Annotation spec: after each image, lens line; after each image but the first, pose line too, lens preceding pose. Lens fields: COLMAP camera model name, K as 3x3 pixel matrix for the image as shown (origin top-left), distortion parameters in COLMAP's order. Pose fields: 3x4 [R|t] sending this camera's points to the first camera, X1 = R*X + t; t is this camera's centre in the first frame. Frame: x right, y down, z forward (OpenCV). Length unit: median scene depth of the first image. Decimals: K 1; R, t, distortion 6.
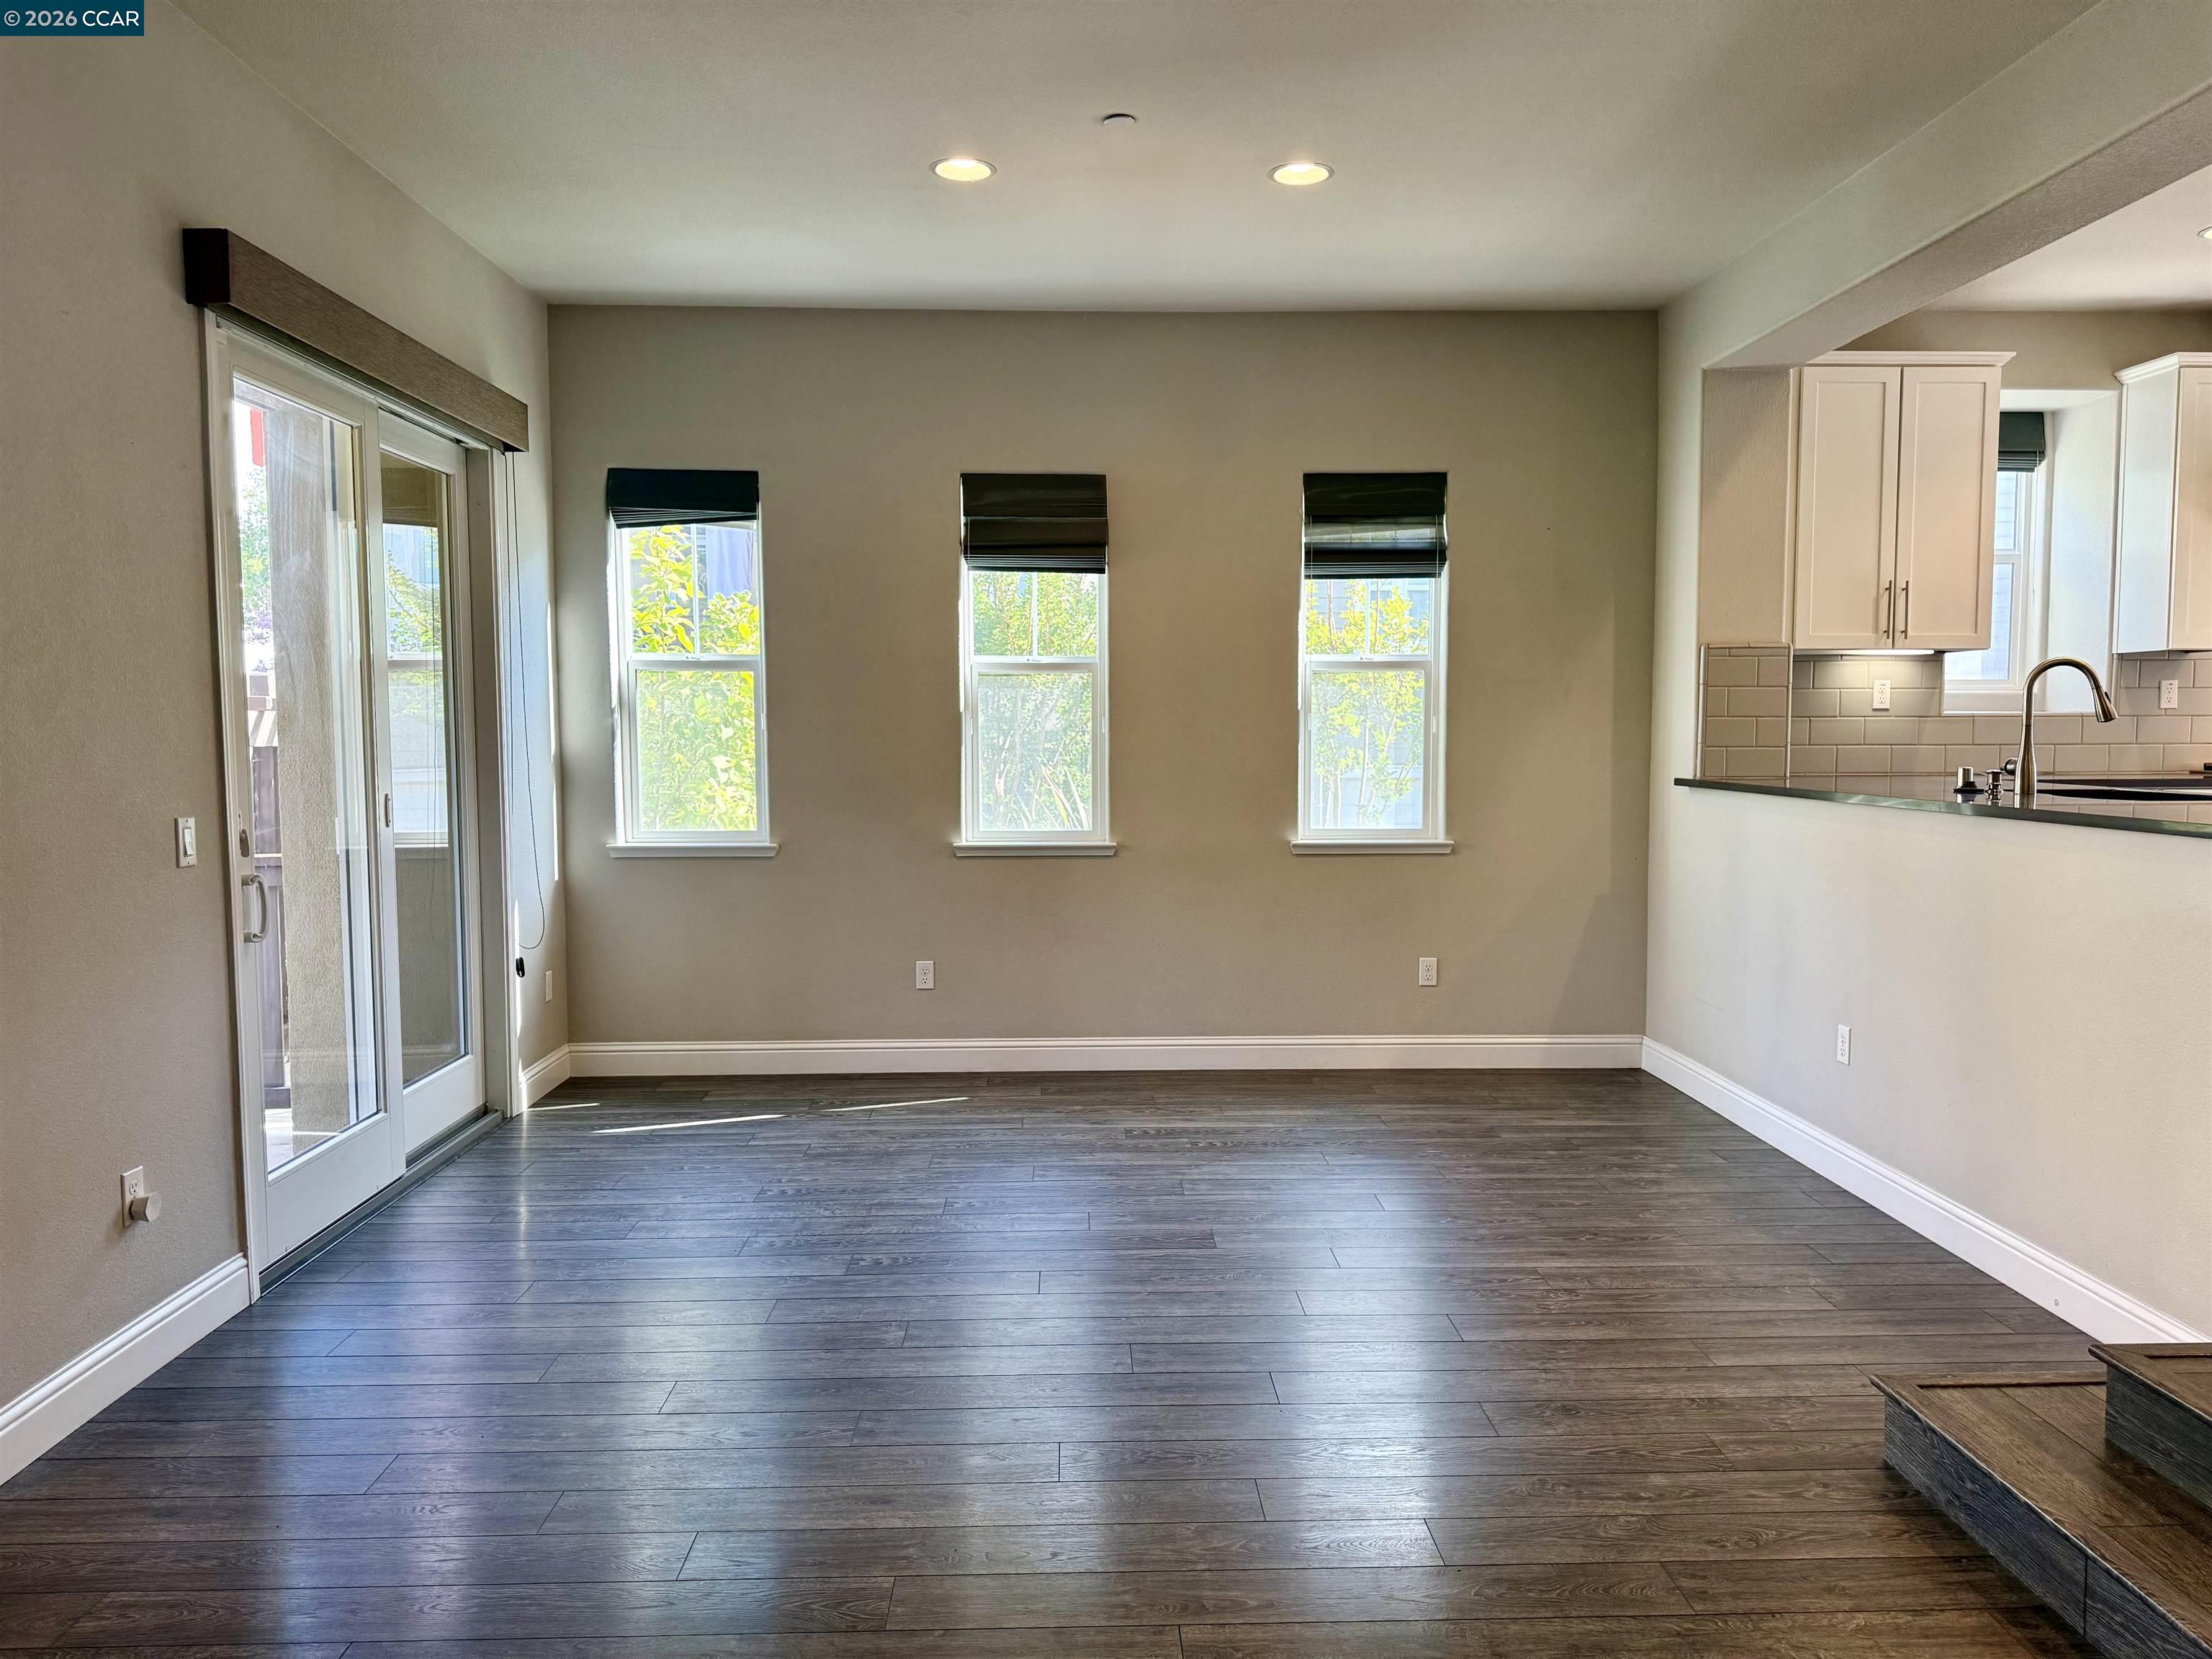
lens RADIAL K [[1562.7, 0, 1134.4], [0, 1562.7, 831.4], [0, 0, 1]] dist [0.047585, -0.000773]
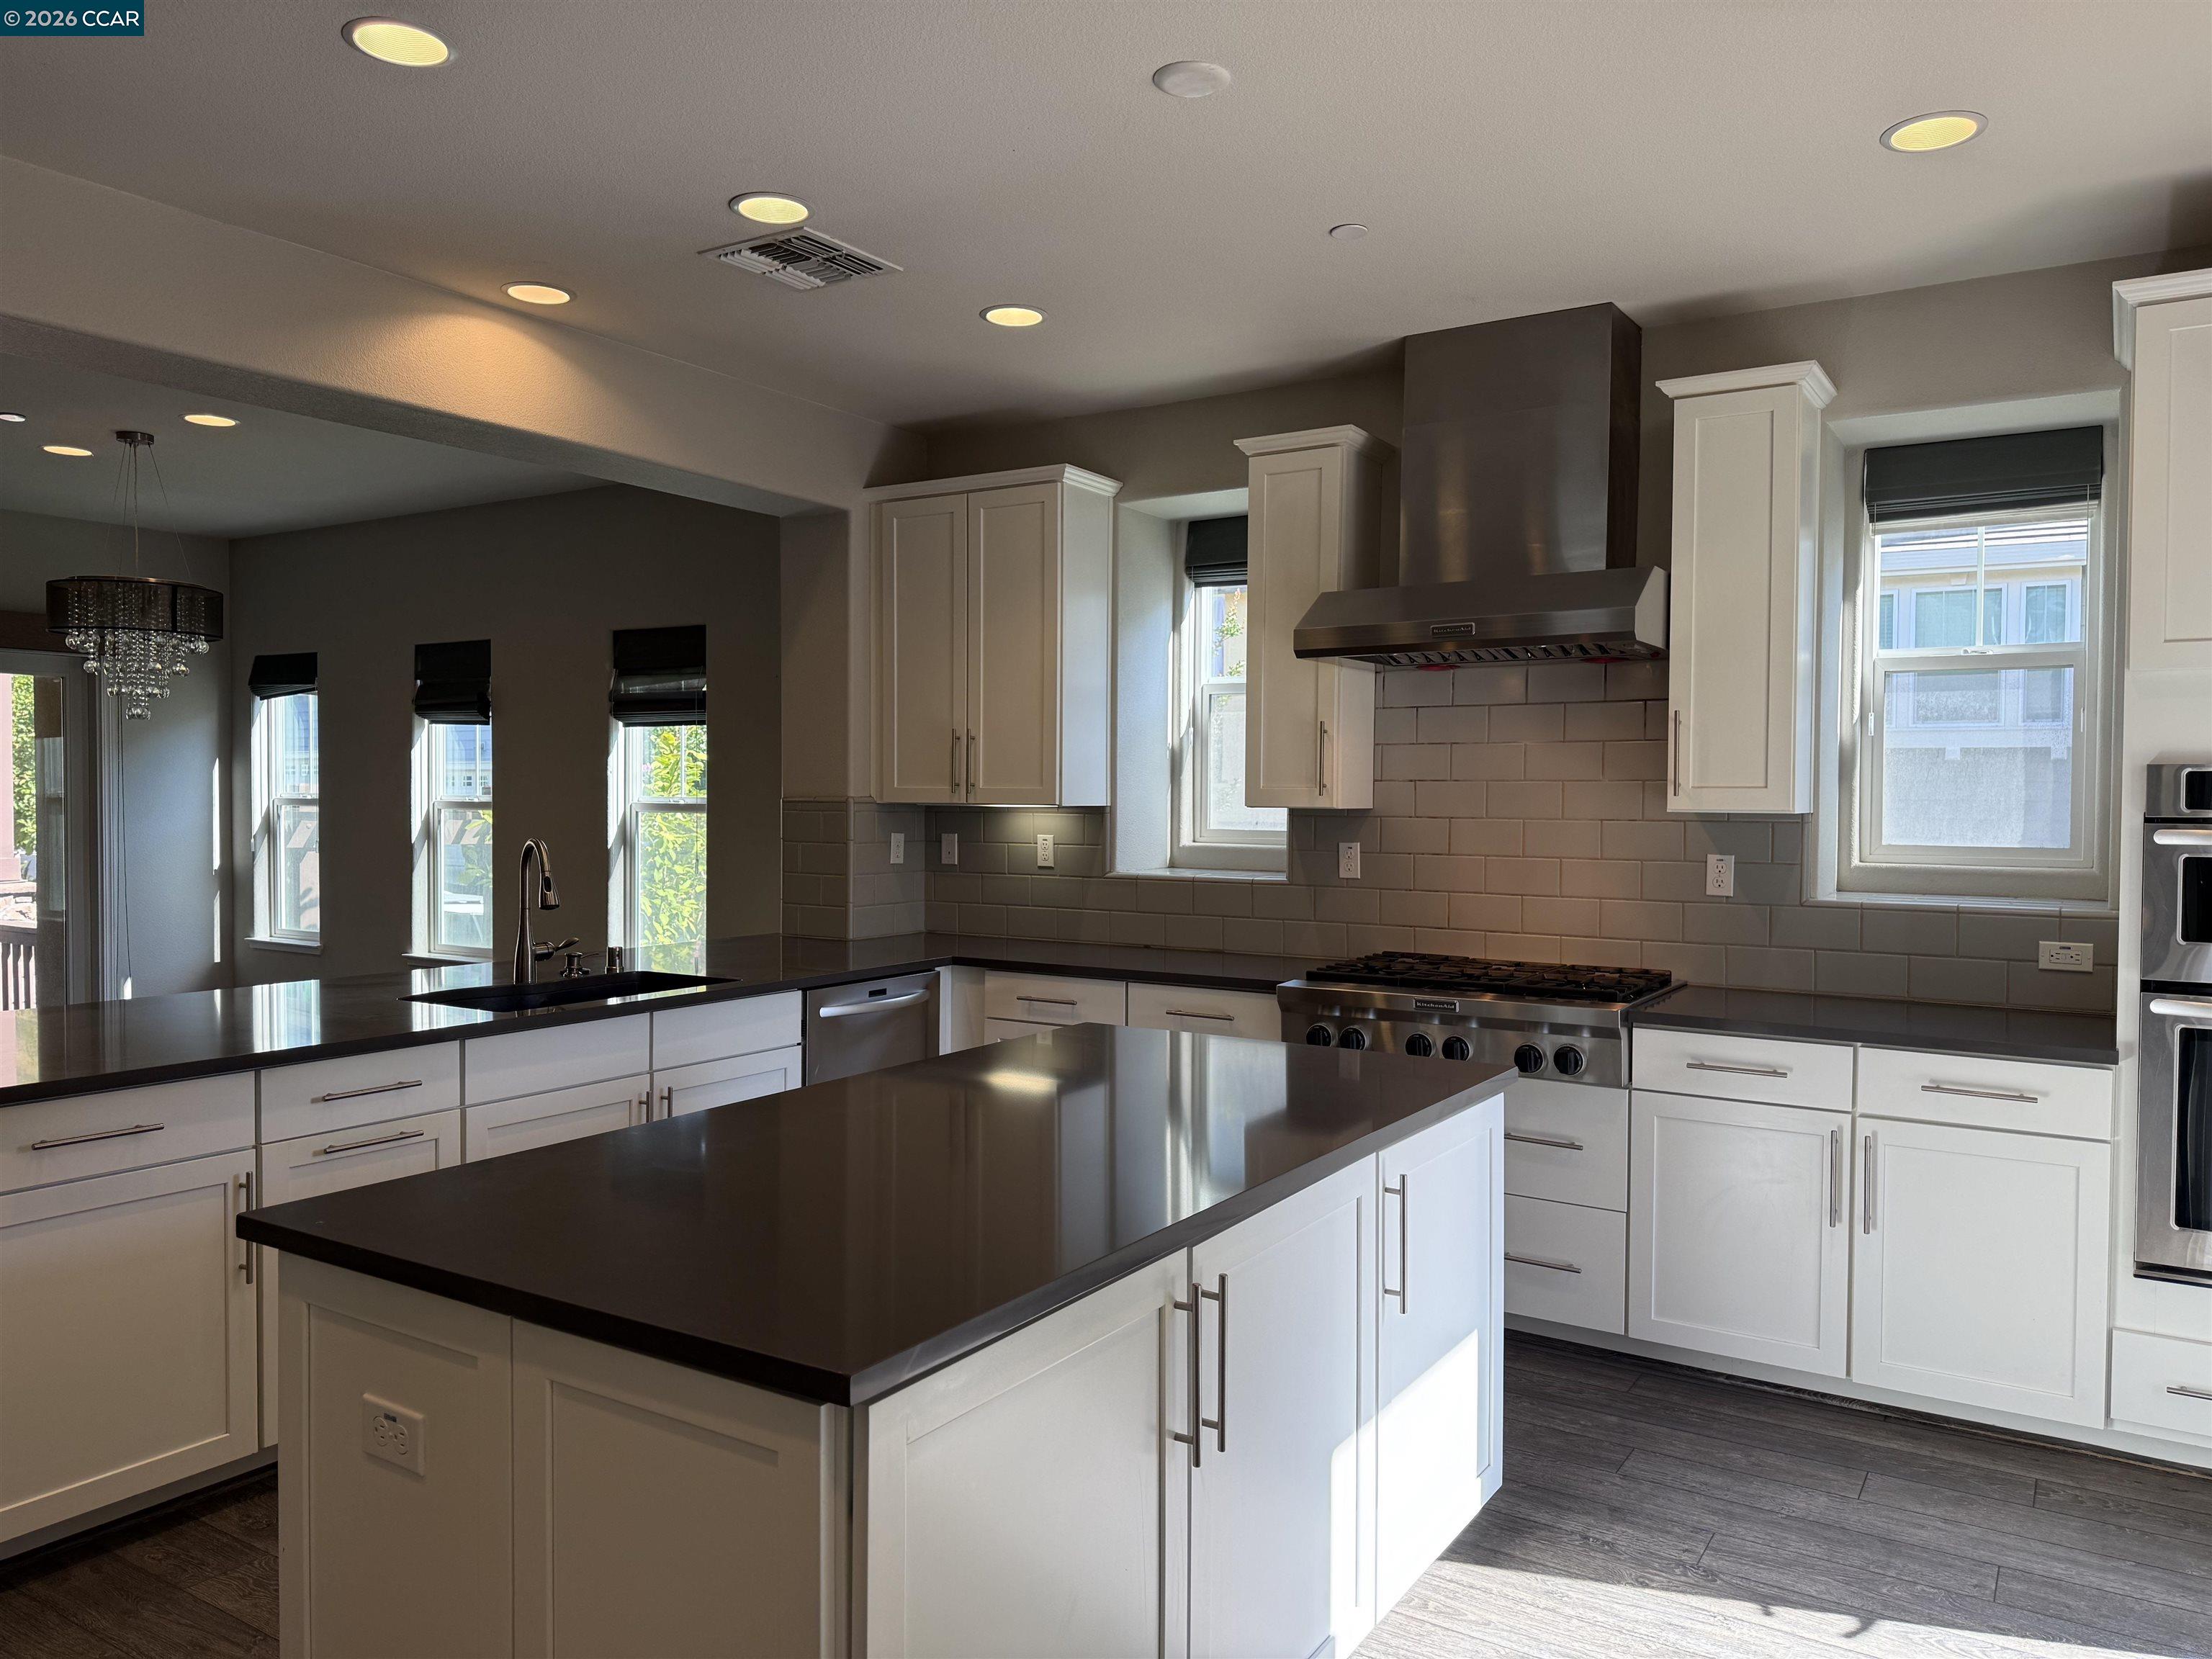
lens RADIAL K [[1554.4, 0, 1111.8], [0, 1554.4, 838.3], [0, 0, 1]] dist [0.119271, -0.184482]
pose [[0.817603, 0.023989, -0.575282, 1.011390], [-0.050022, 0.998313, -0.029463, -0.070230], [0.573605, 0.052866, 0.817425, 0.317024]]
